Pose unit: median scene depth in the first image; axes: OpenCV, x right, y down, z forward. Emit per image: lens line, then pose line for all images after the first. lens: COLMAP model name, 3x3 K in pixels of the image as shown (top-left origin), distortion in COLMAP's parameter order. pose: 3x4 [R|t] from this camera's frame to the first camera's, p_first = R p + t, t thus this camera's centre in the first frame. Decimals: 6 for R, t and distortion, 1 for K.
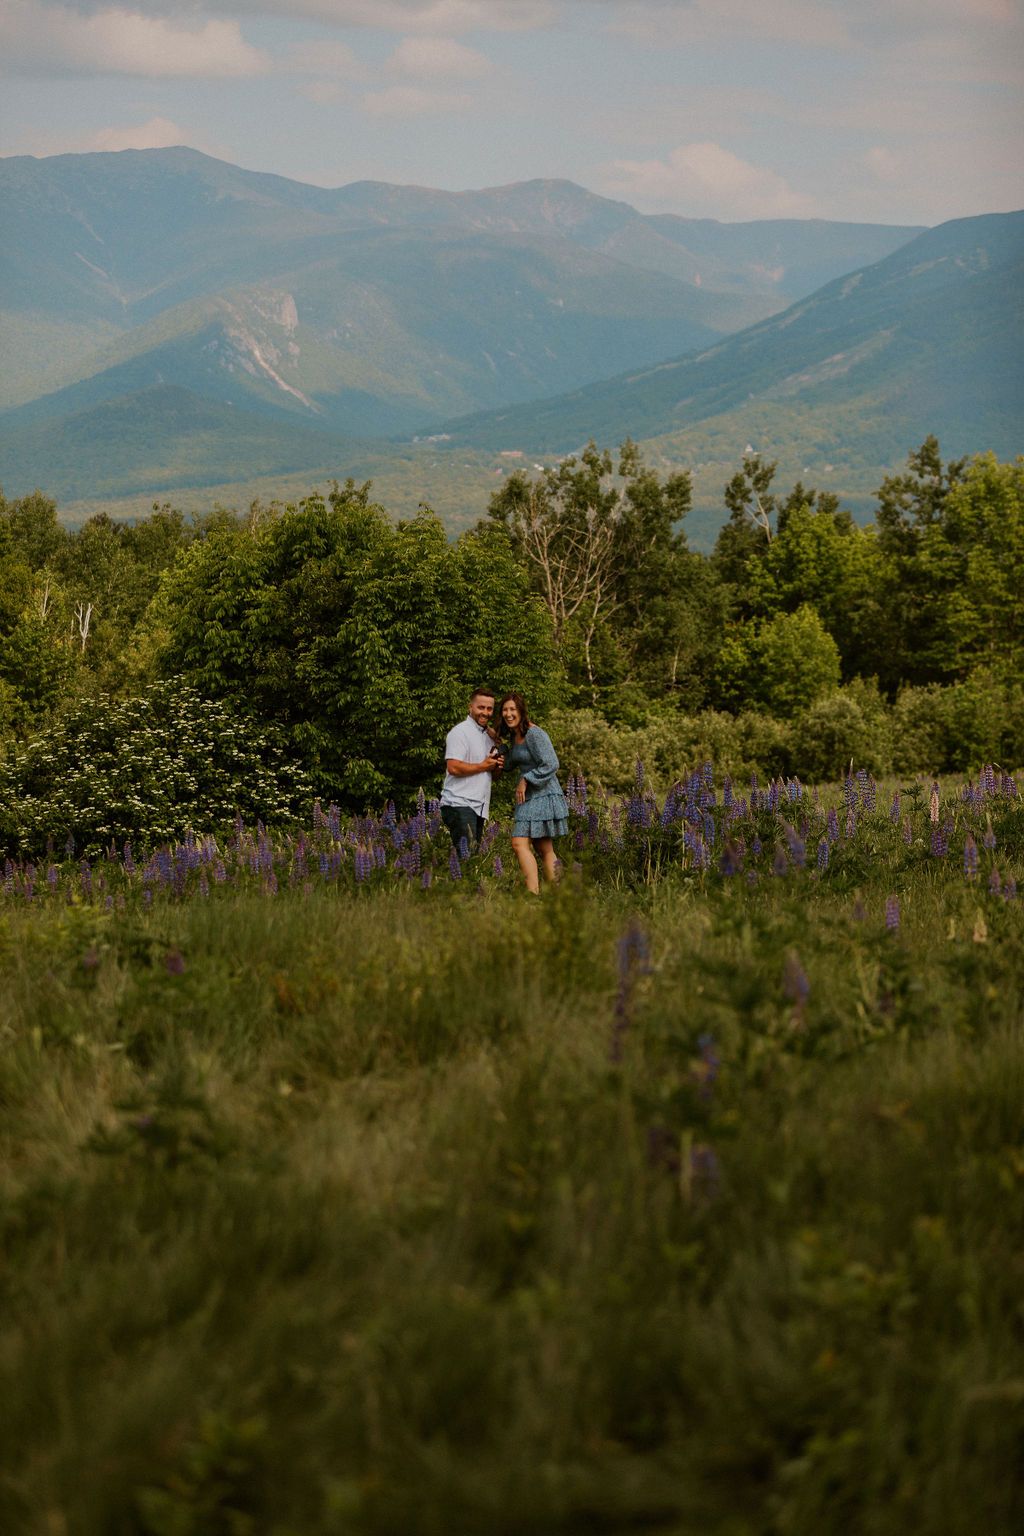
lens RADIAL K [[5795.4, 0, 500.8], [0, 5795.4, 762.9], [0, 0, 1]] dist [-0.121236, 0.000000]
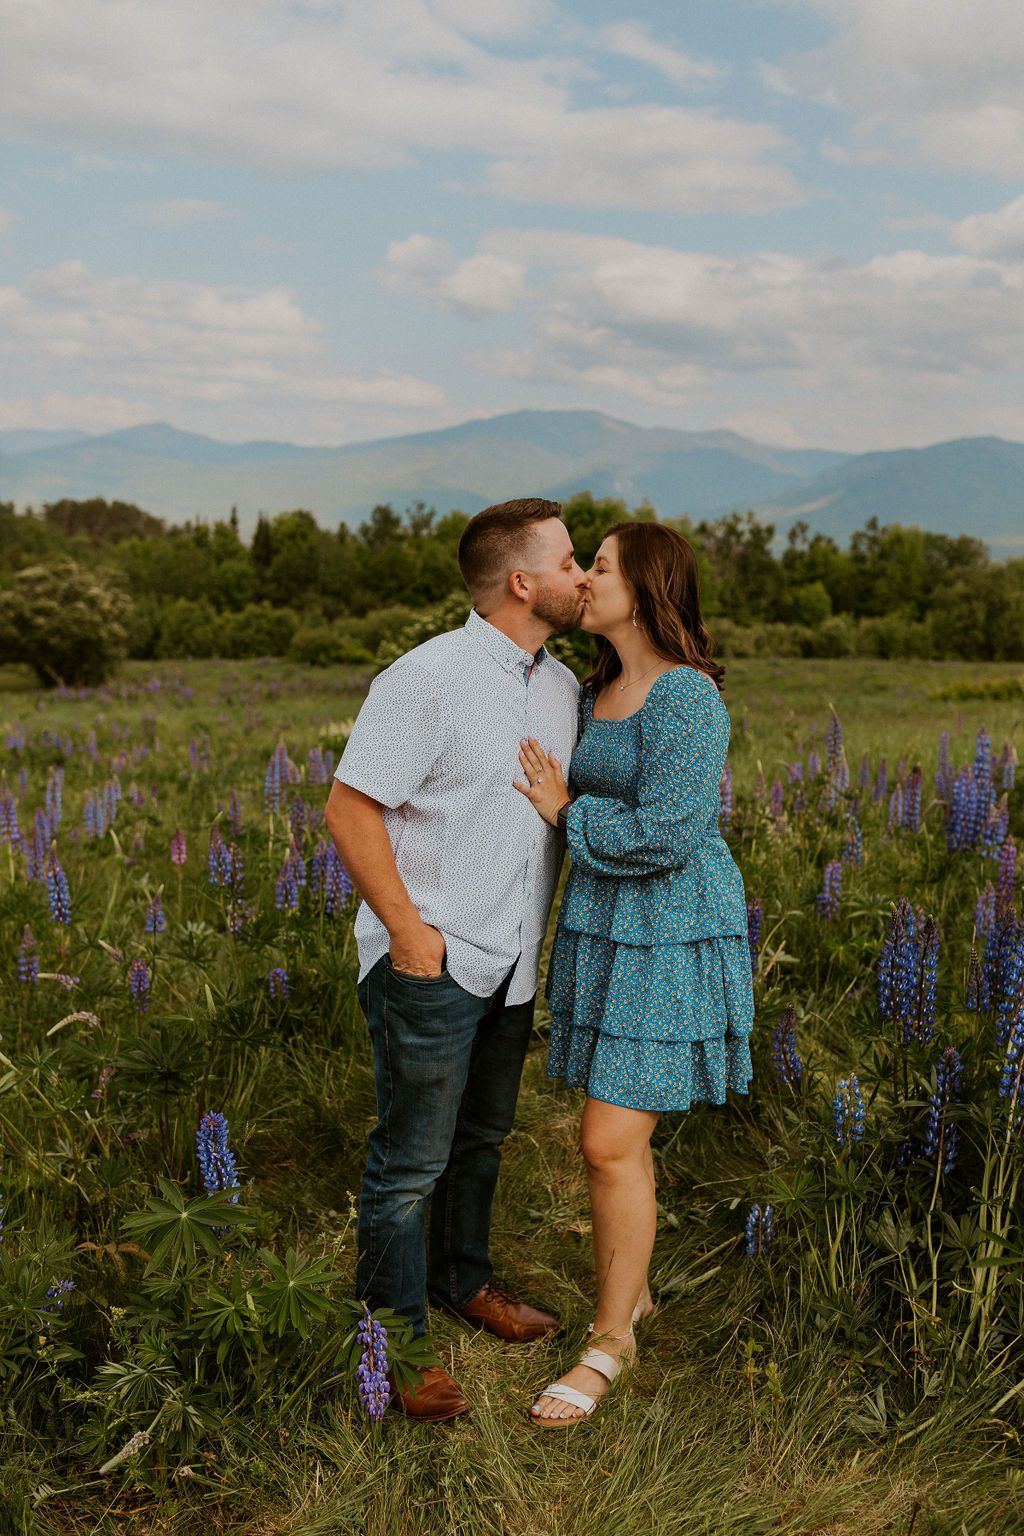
lens RADIAL K [[1701.4, 0, 642.2], [0, 1701.4, 724.2], [0, 0, 1]] dist [-0.035017, 0.000000]
pose [[0.997516, 0.063989, -0.029434, 0.003365], [-0.062324, 0.996574, 0.054365, -0.001689], [0.032812, -0.052396, 0.998087, 0.278924]]
